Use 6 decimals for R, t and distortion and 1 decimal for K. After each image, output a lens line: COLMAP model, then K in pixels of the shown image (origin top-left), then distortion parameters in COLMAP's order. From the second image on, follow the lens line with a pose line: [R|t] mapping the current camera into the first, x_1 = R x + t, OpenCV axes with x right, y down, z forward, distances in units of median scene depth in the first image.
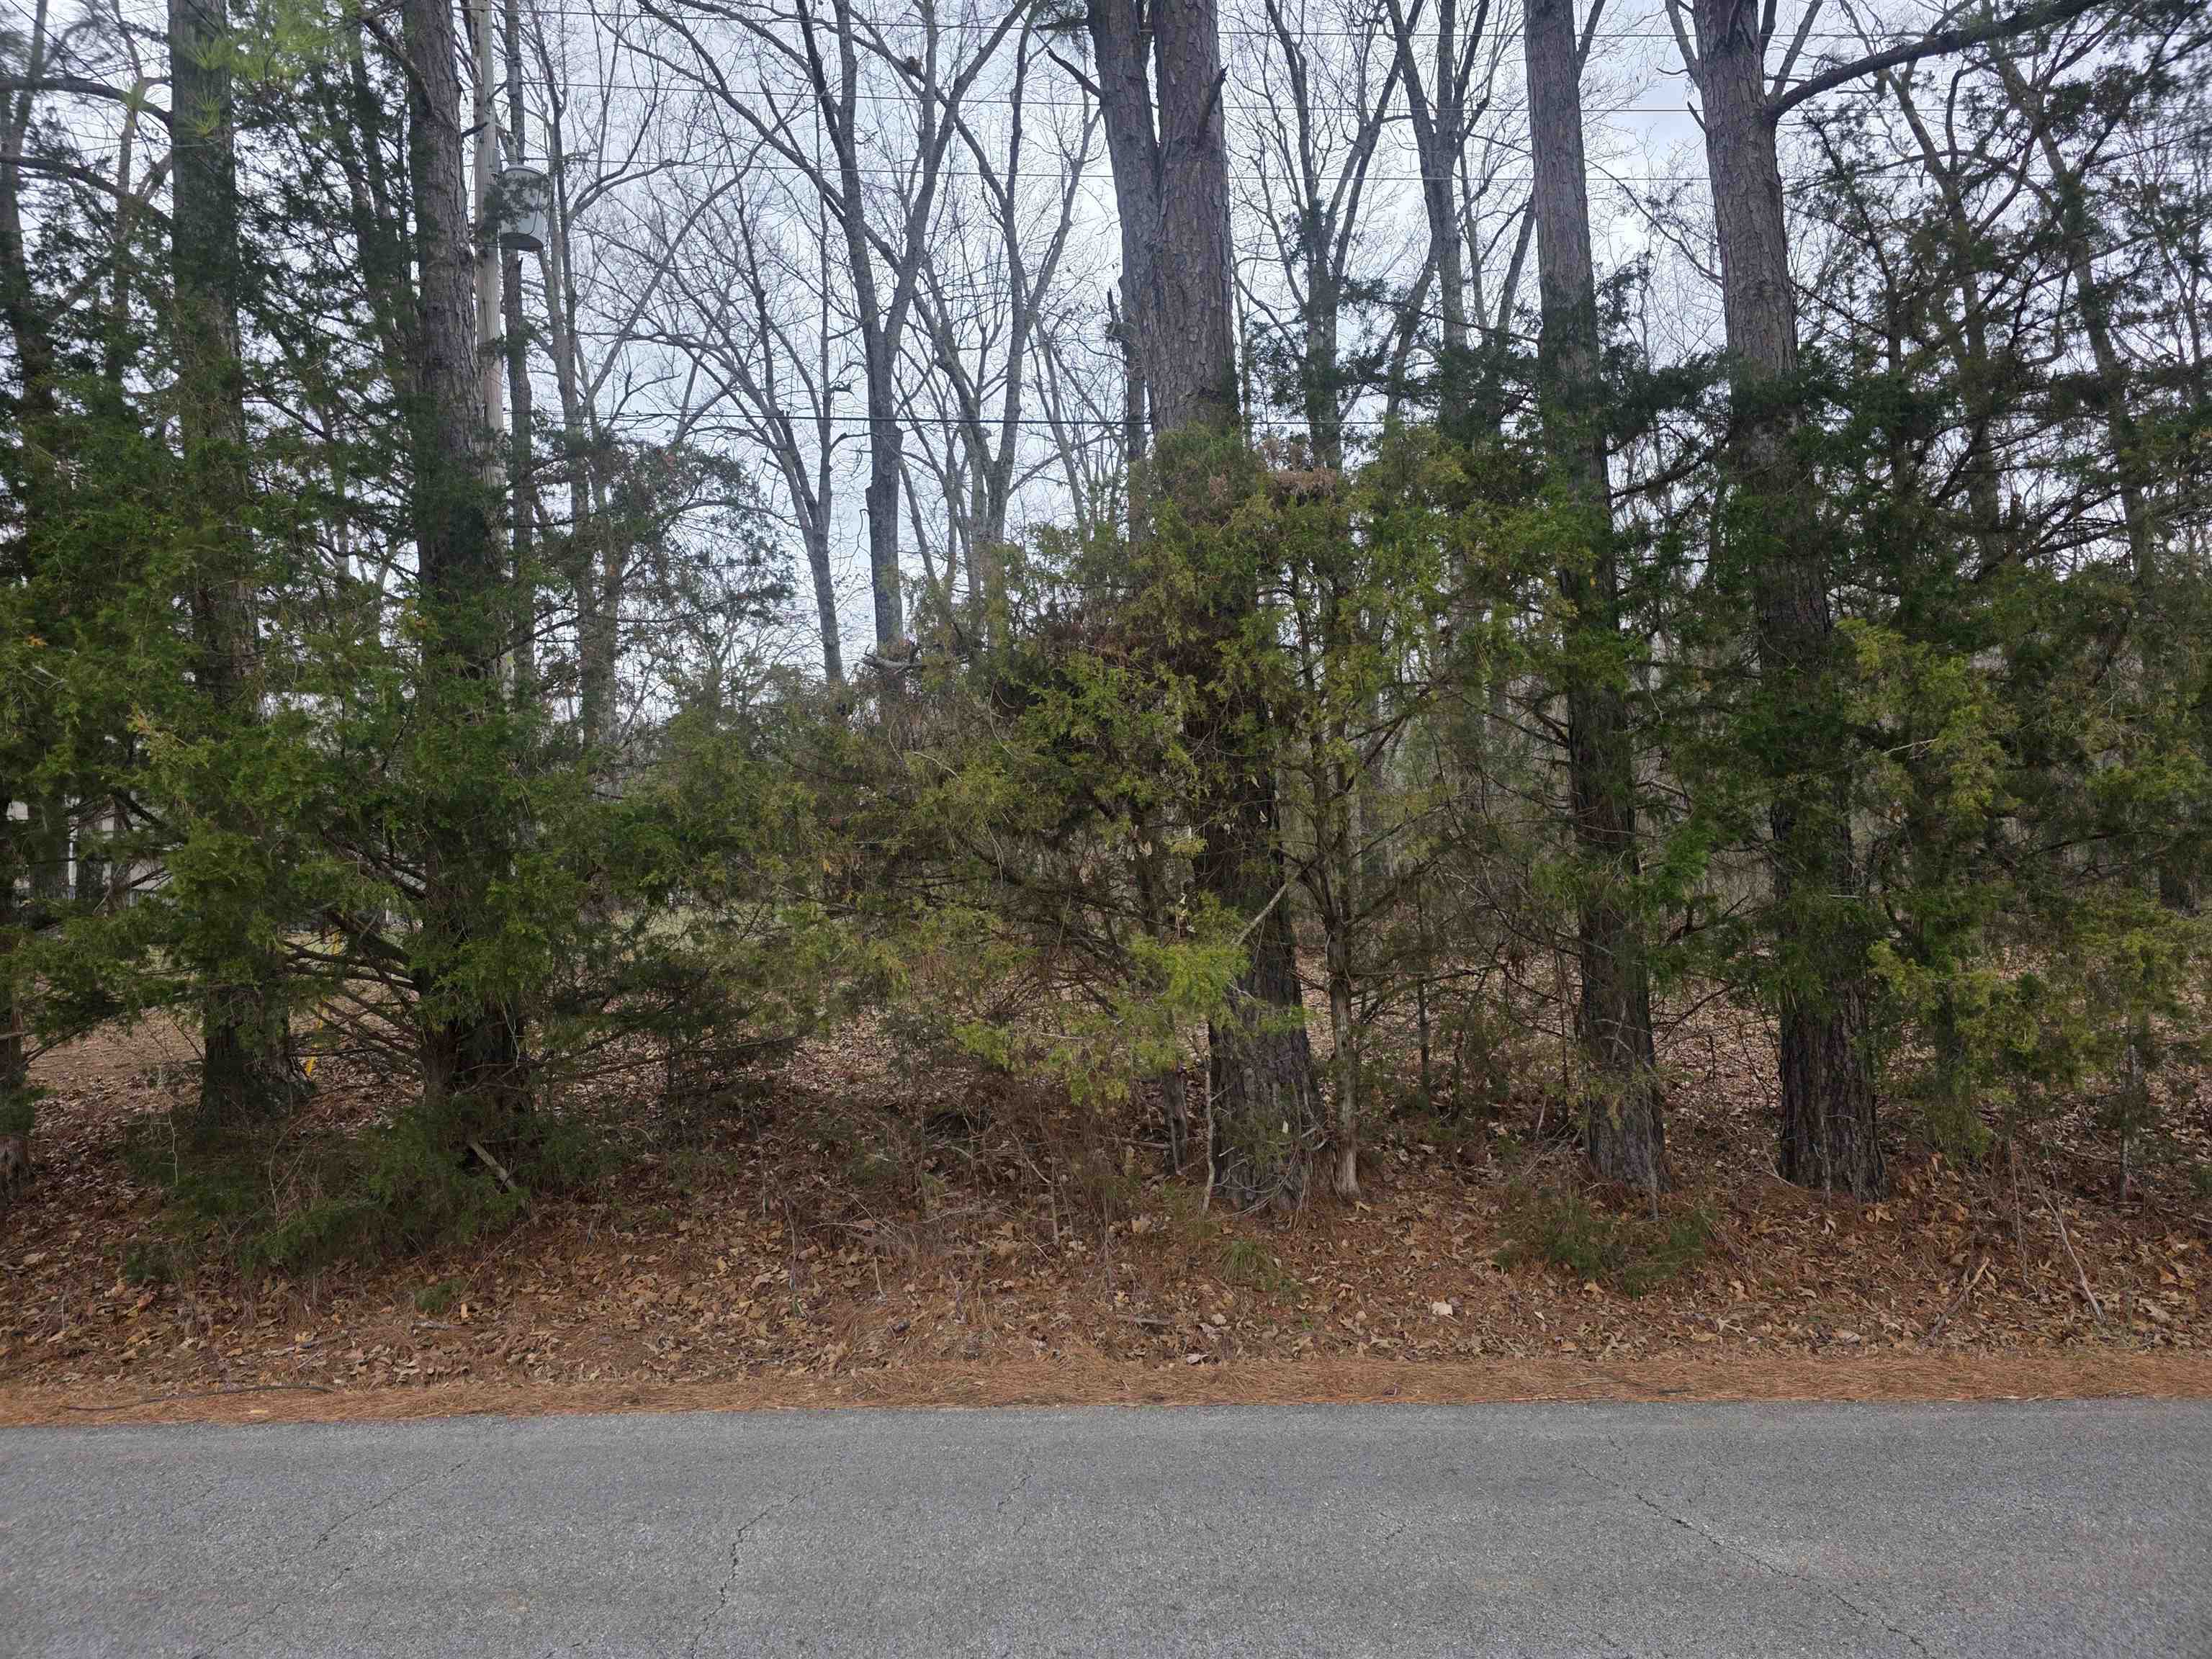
lens RADIAL K [[1456.8, 0, 1092.0], [0, 1456.8, 796.1], [0, 0, 1]] dist [0.069904, -0.056177]
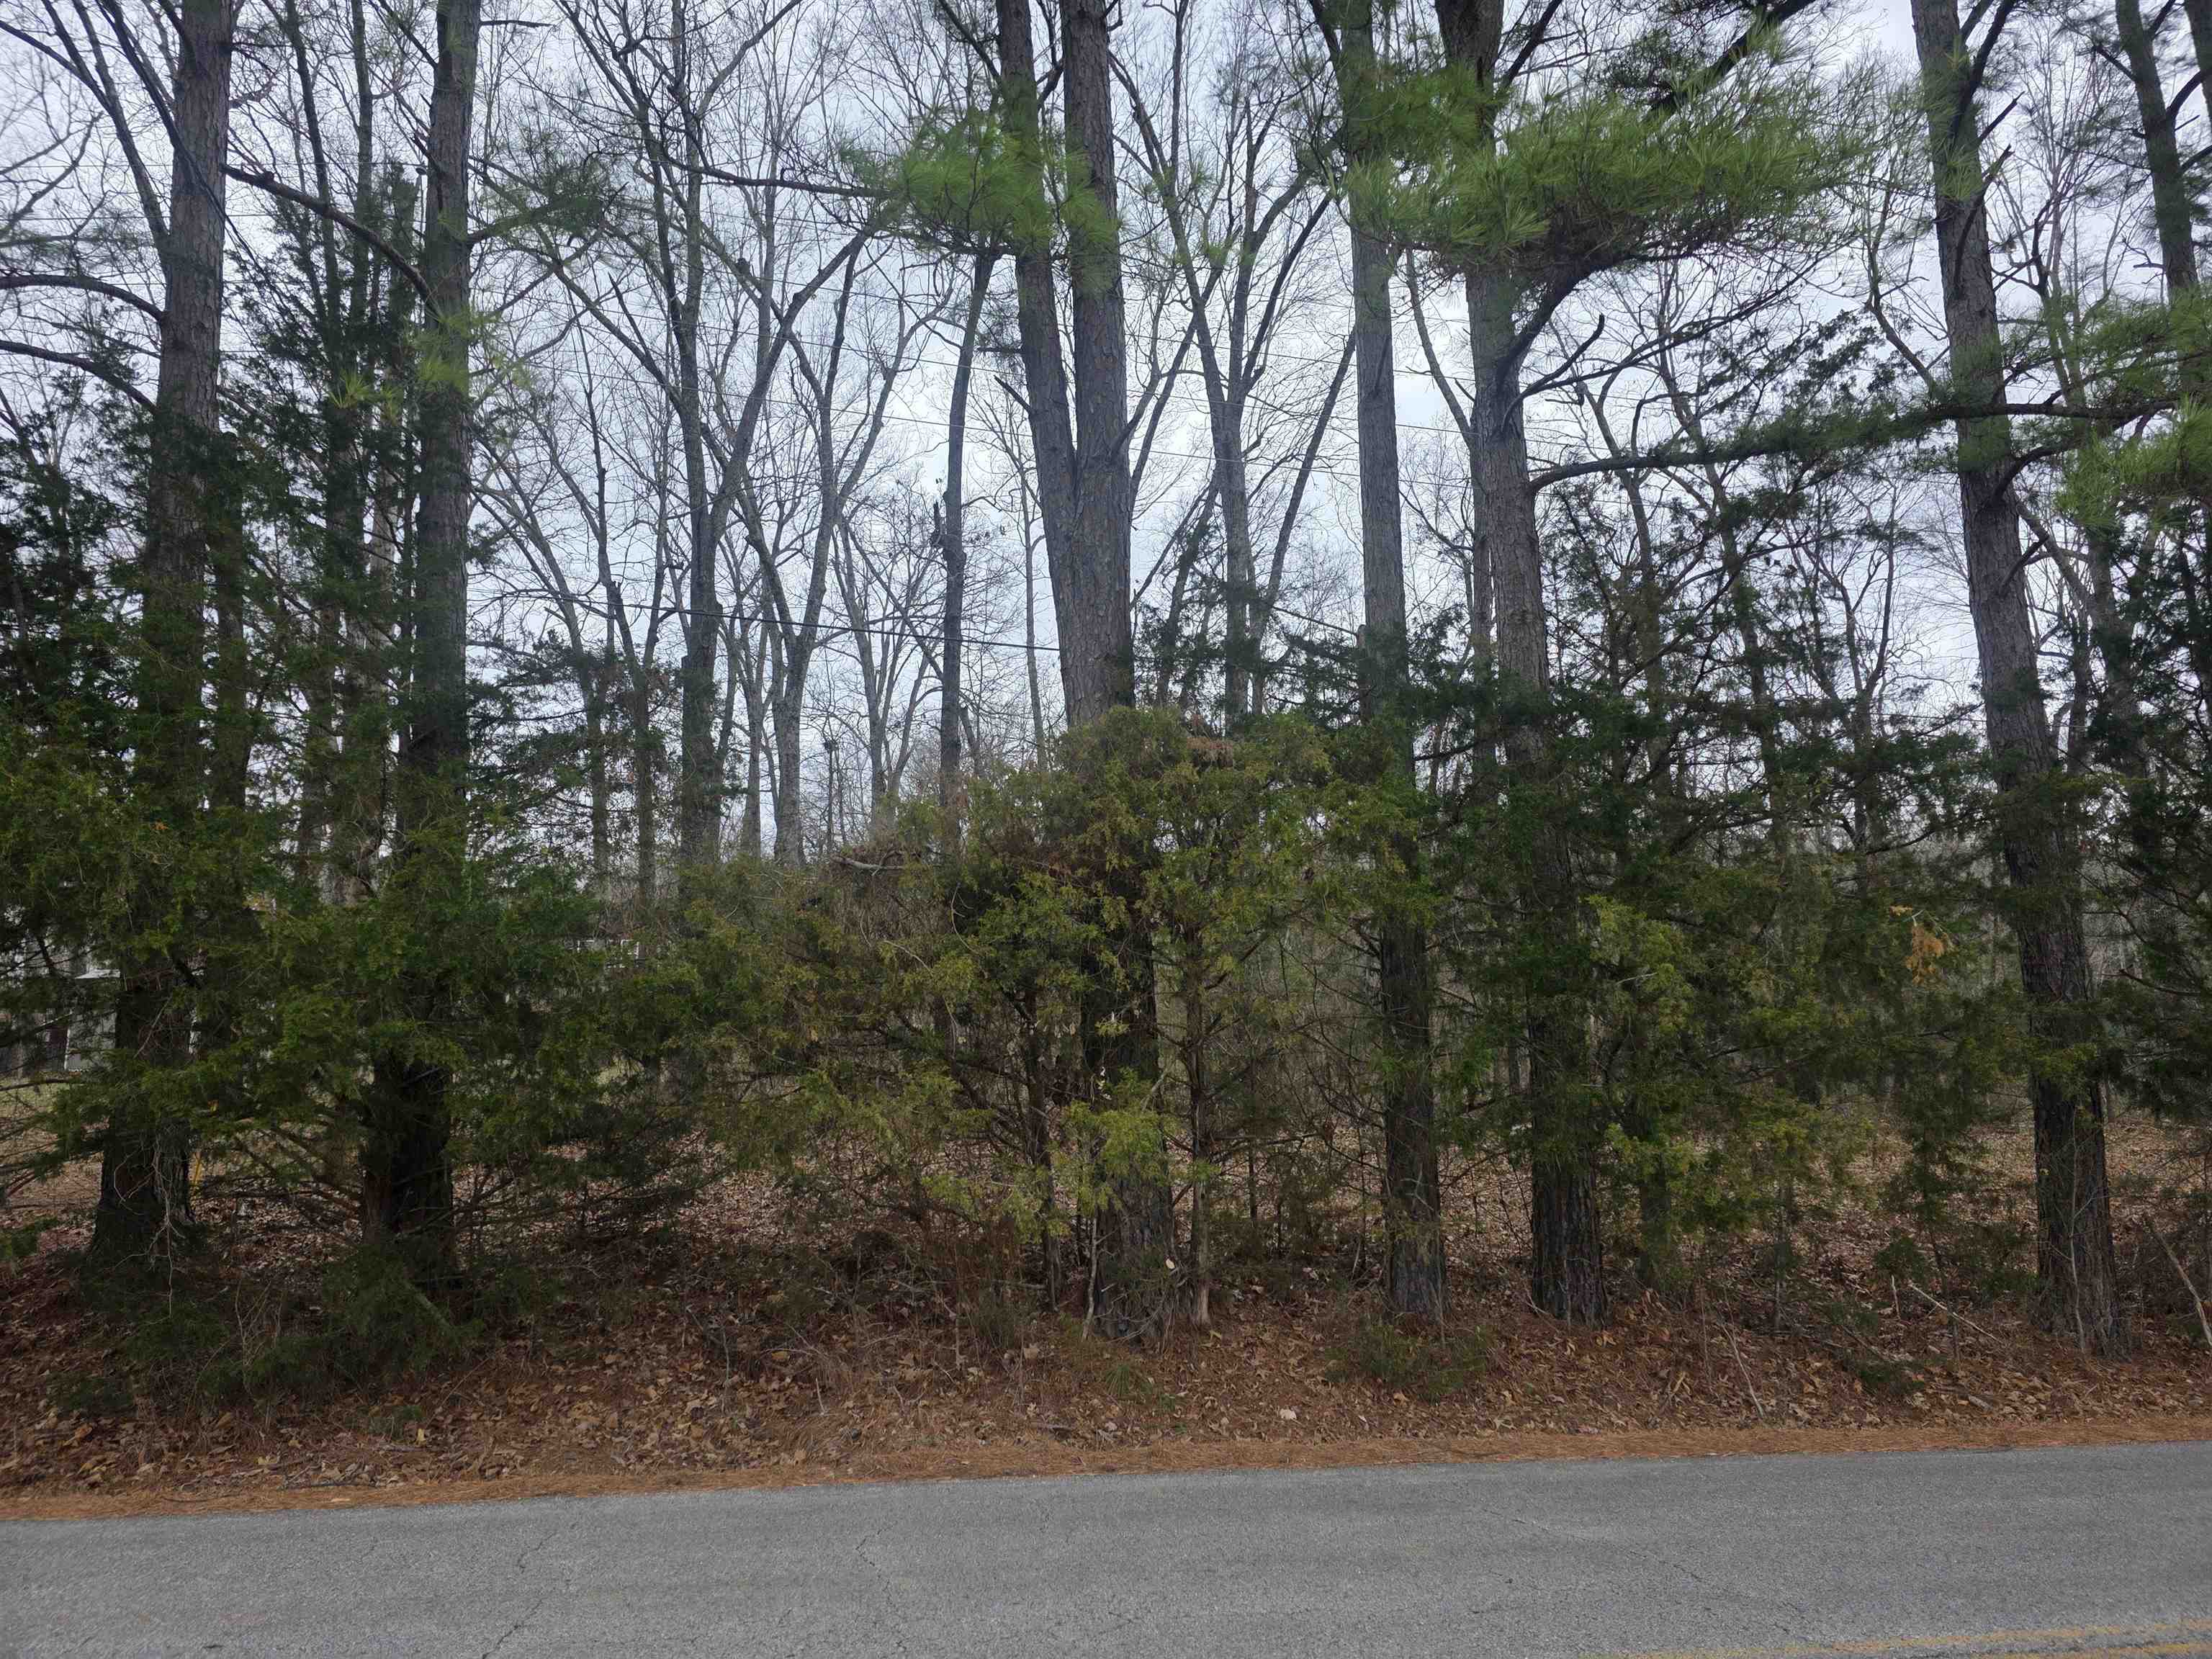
lens RADIAL K [[1444.6, 0, 1111.1], [0, 1444.6, 819.0], [0, 0, 1]] dist [0.076557, -0.060696]
pose [[0.980629, 0.063494, 0.185295, -0.154329], [-0.044820, 0.993642, -0.103285, -0.014208], [-0.190675, 0.092979, 0.977240, -0.201165]]
